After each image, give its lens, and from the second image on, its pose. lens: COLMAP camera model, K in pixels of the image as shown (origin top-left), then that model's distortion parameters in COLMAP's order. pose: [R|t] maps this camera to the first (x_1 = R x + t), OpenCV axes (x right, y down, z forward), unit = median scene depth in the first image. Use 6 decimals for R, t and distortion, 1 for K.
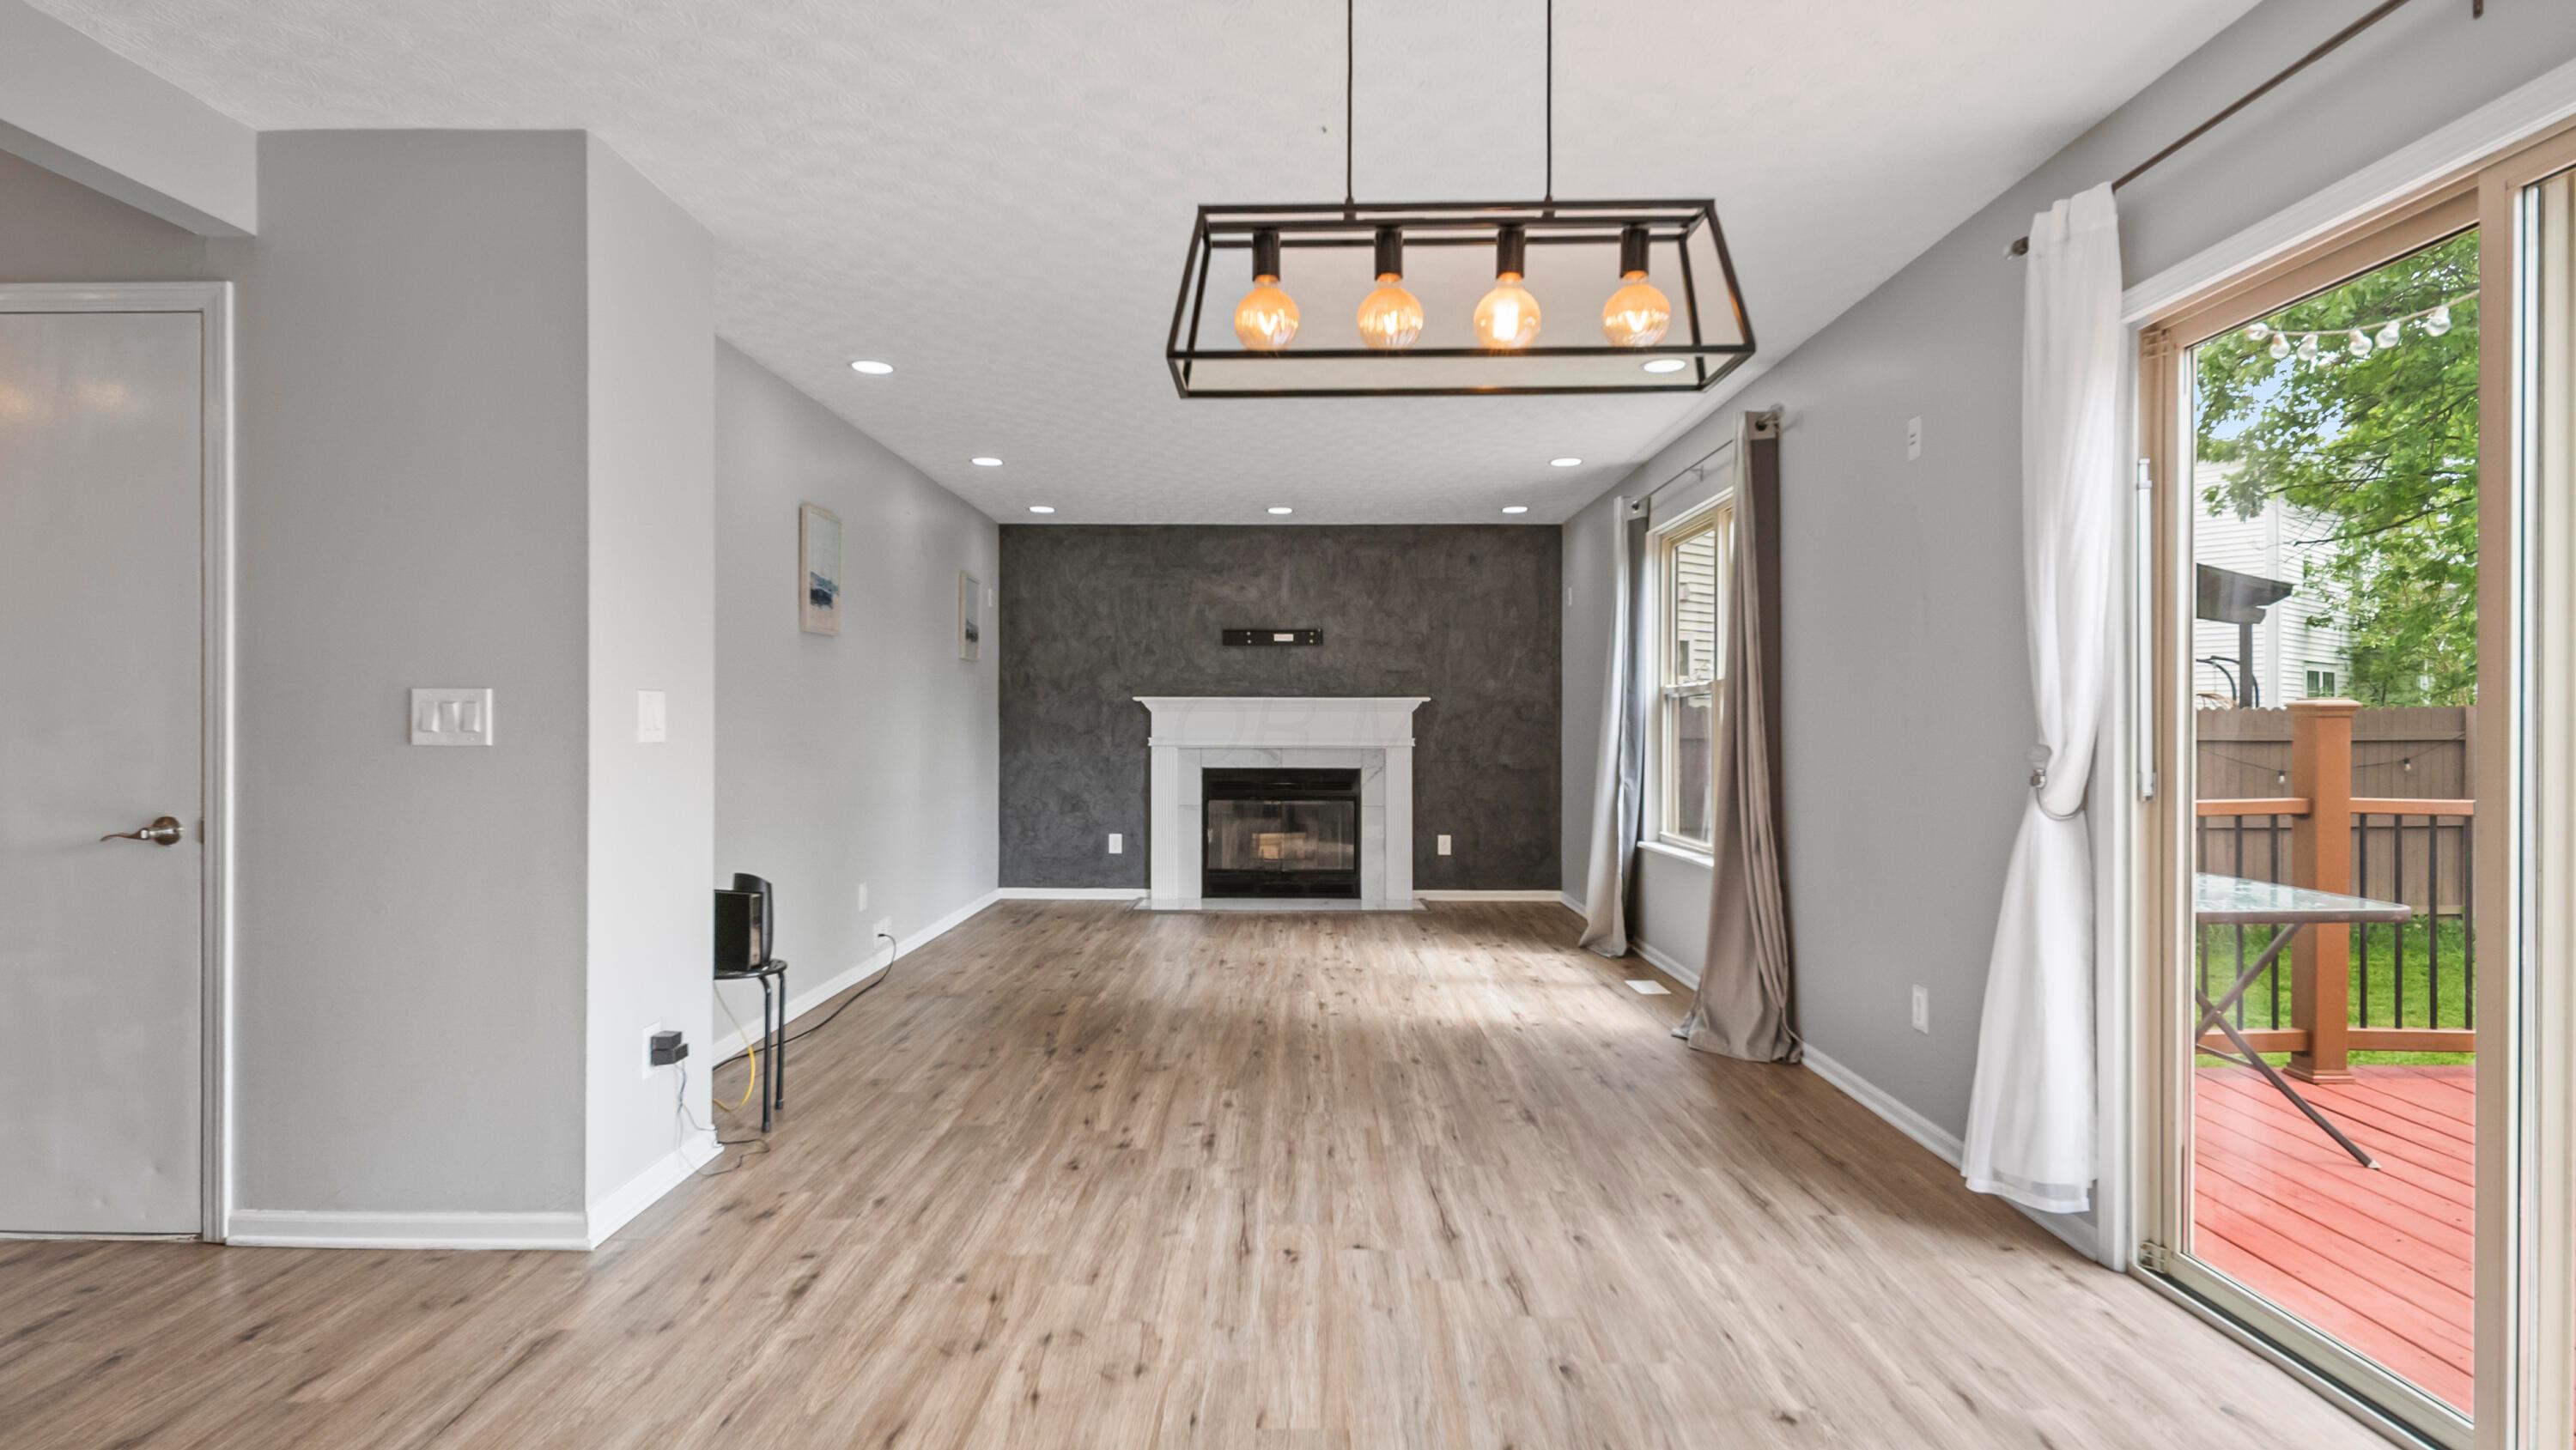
lens RADIAL K [[1378.4, 0, 1288.0], [0, 1378.4, 725.0], [0, 0, 1]] dist [0.022670, -0.000361]
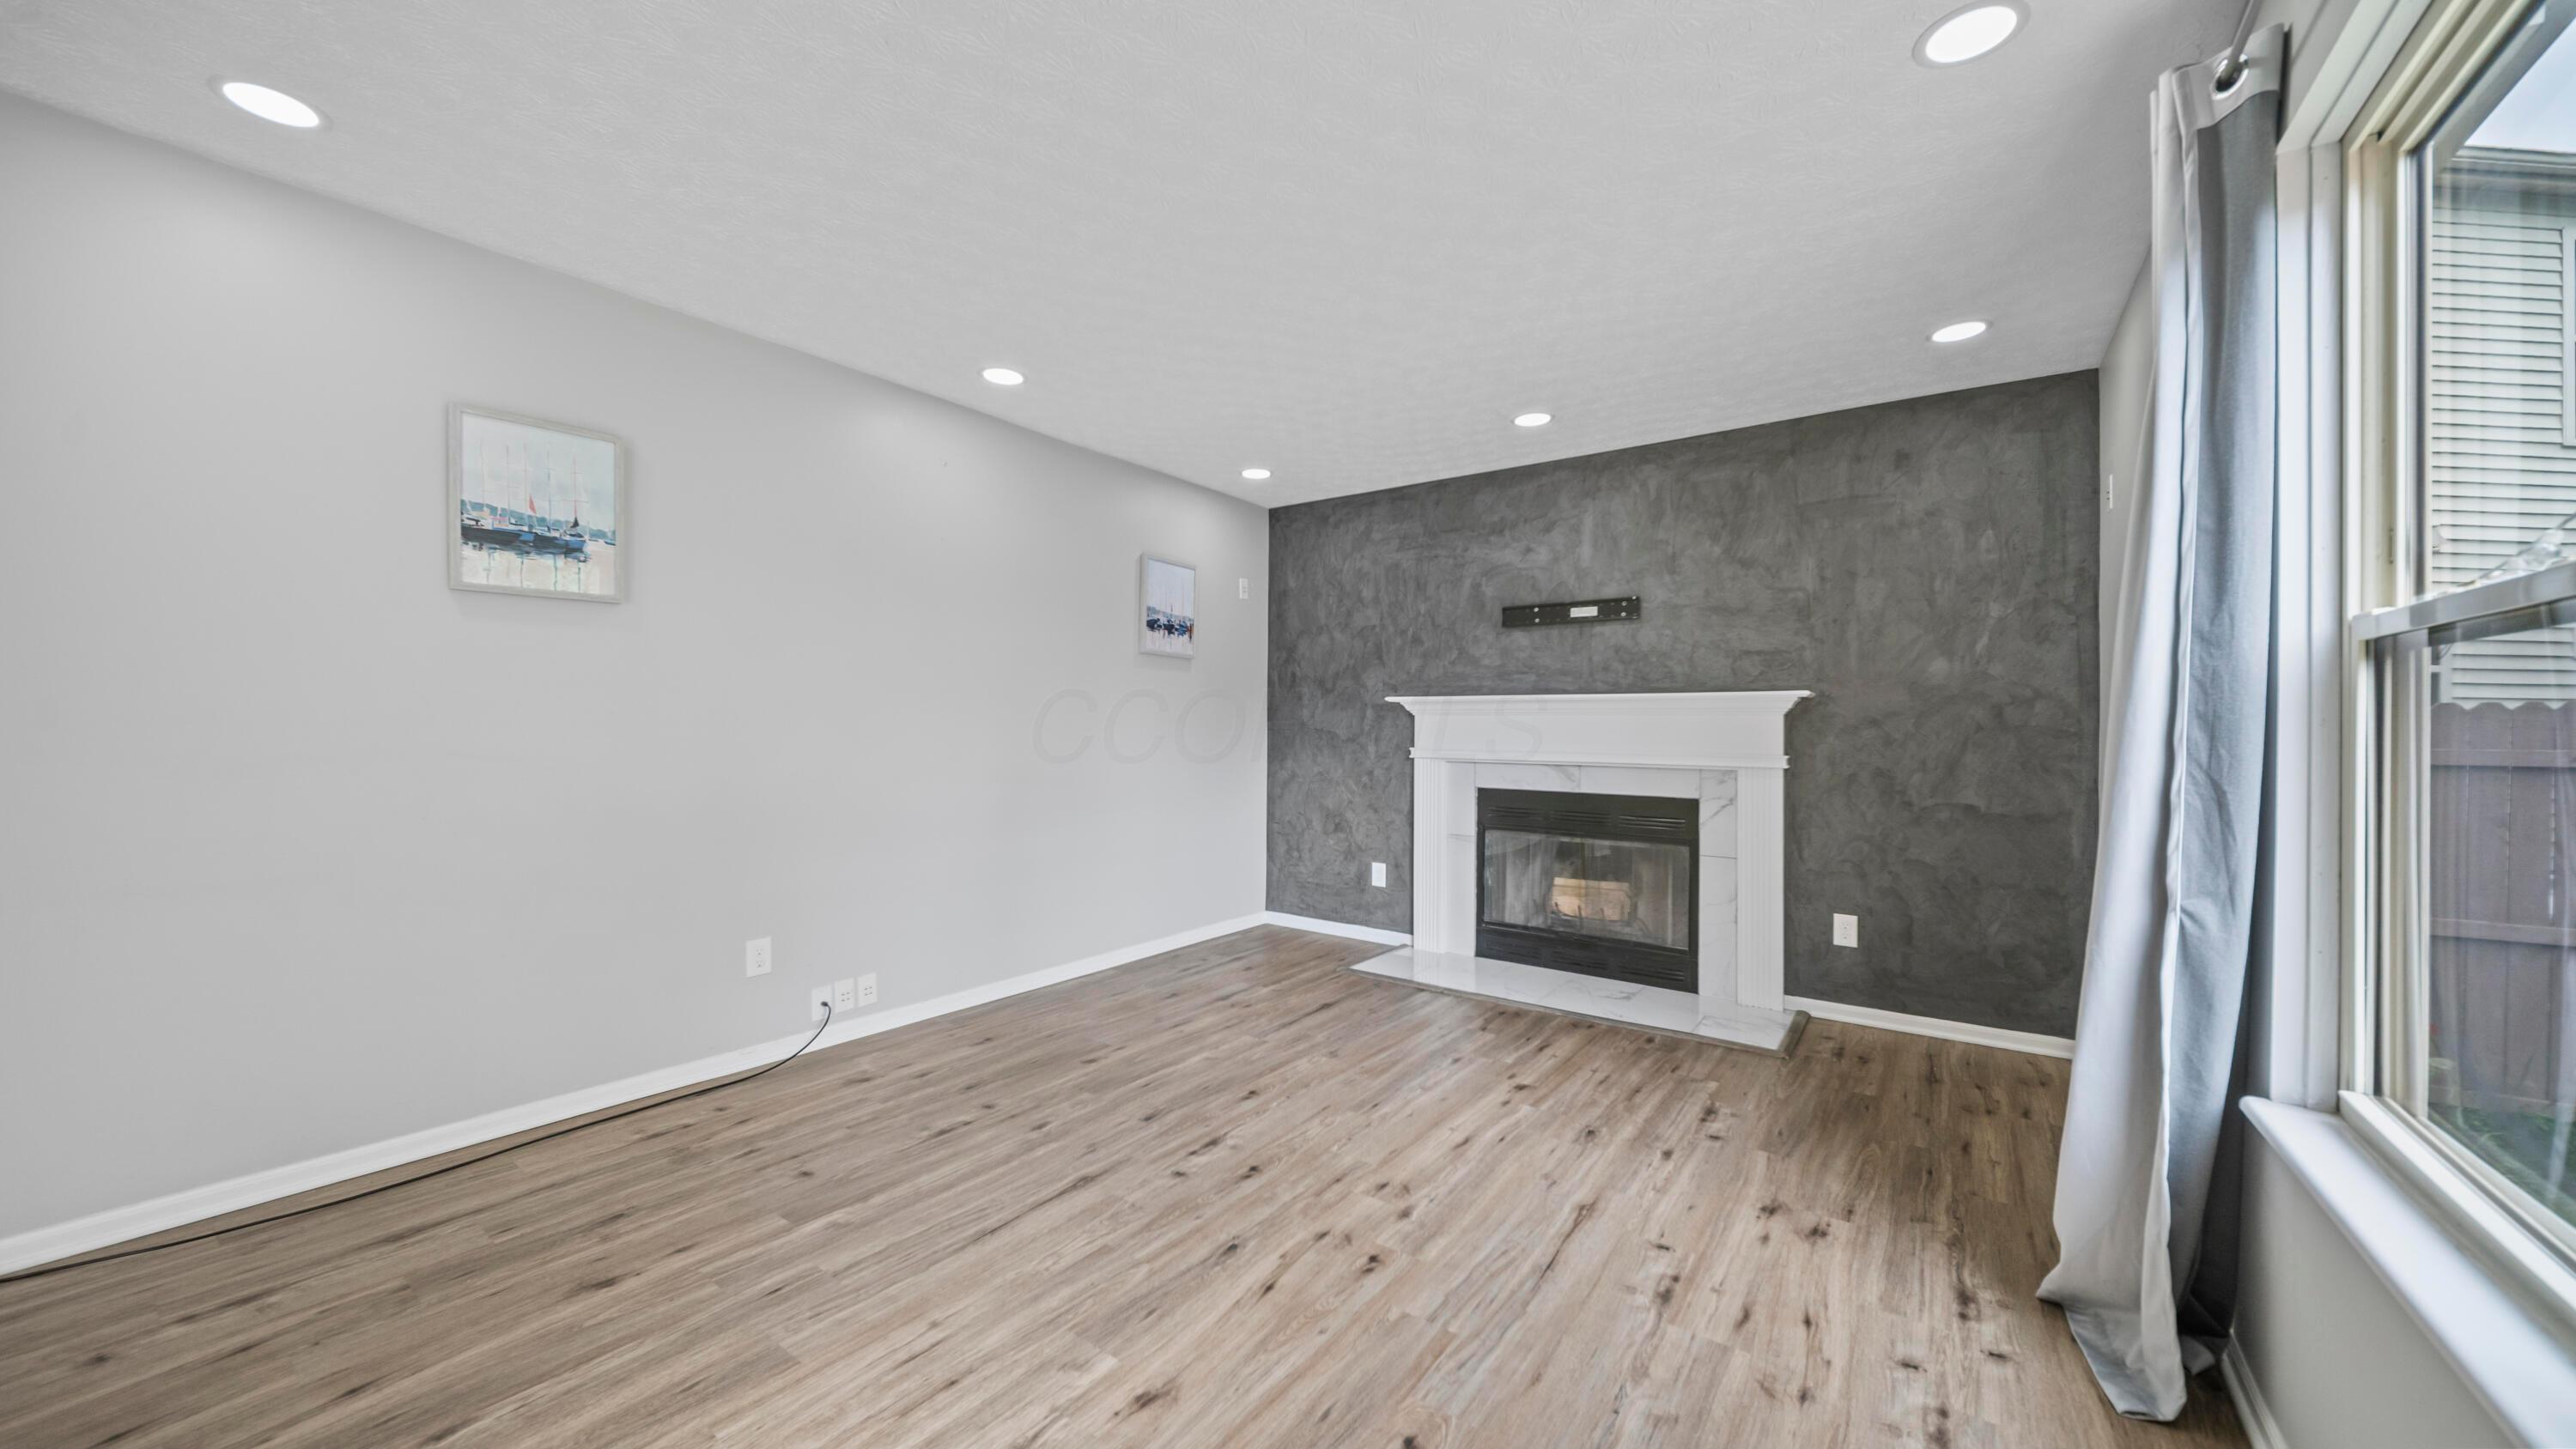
lens RADIAL K [[908.7, 0, 1288.0], [0, 908.7, 724.5], [0, 0, 1]] dist [0.016642, -0.008782]
pose [[0.813750, 0.002188, -0.581211, 0.148152], [-0.006605, 0.999963, -0.005484, -0.000864], [0.581177, 0.008302, 0.813735, 0.523524]]
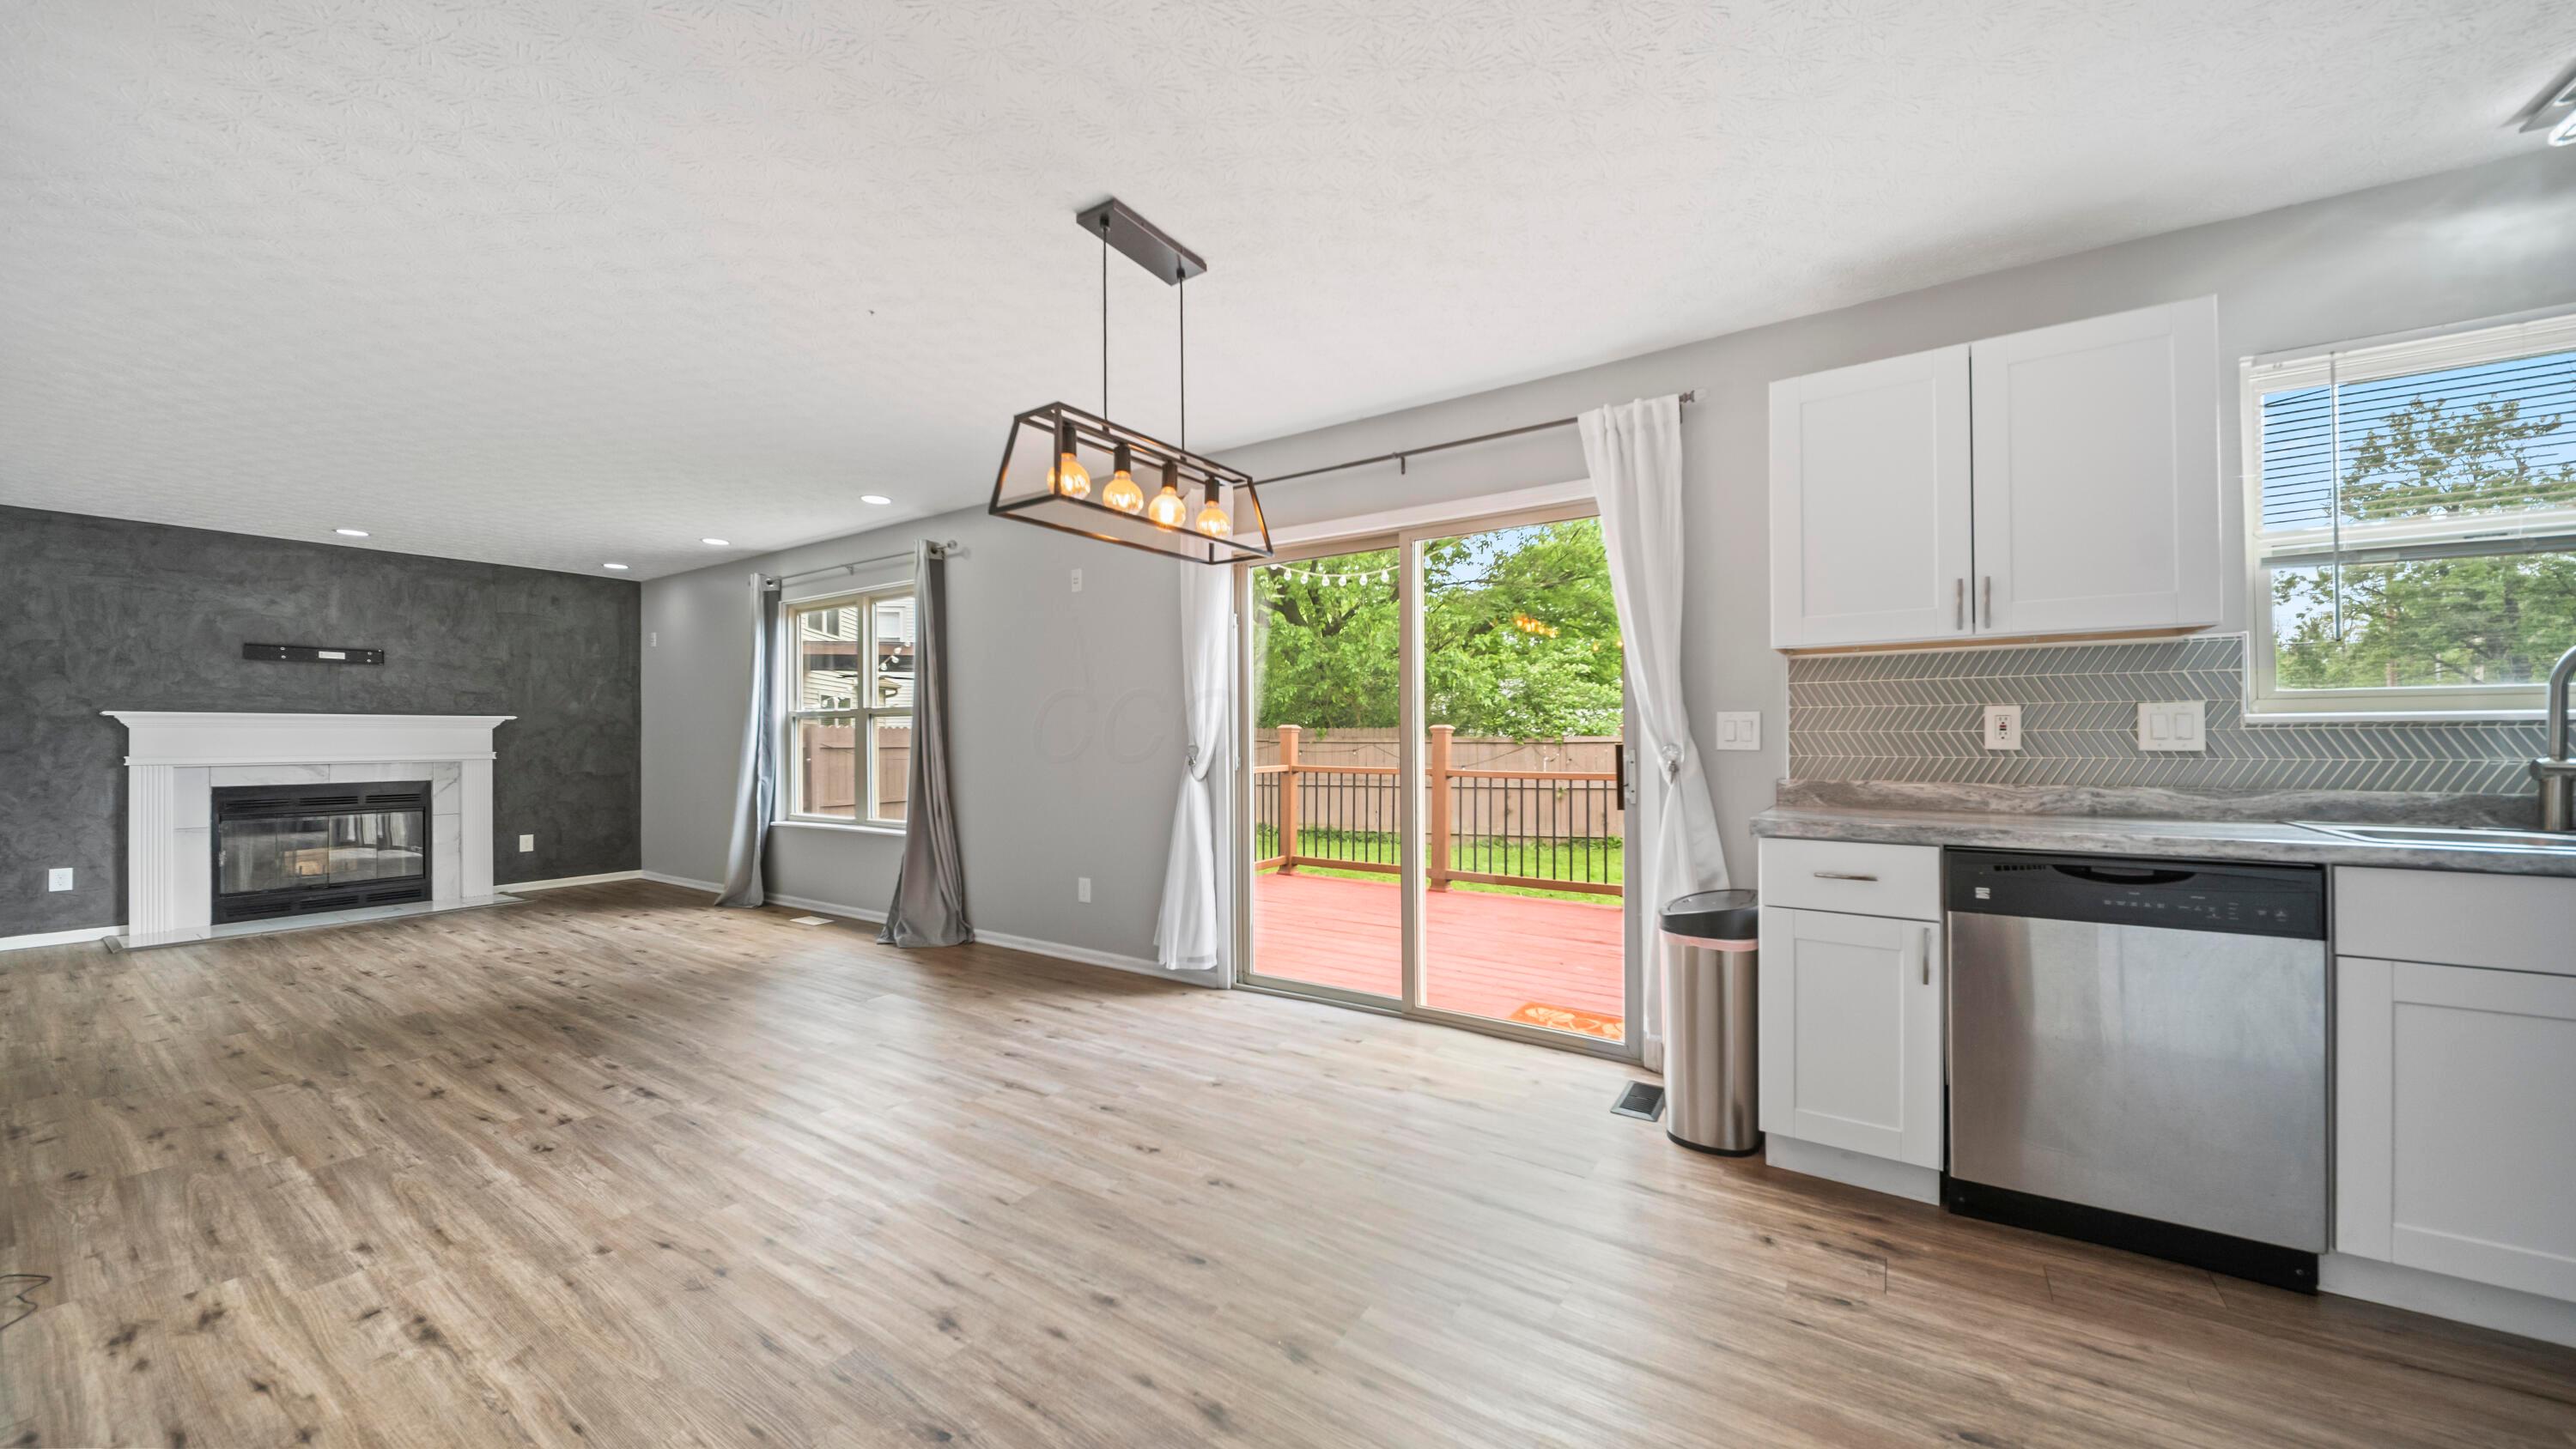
lens RADIAL K [[897.5, 0, 1284.4], [0, 897.5, 730.7], [0, 0, 1]] dist [-0.013656, 0.000165]
pose [[0.543064, 0.000774, 0.839691, -0.169367], [0.006146, 0.999969, -0.004897, -0.000173], [-0.839669, 0.007820, 0.543042, 0.054728]]
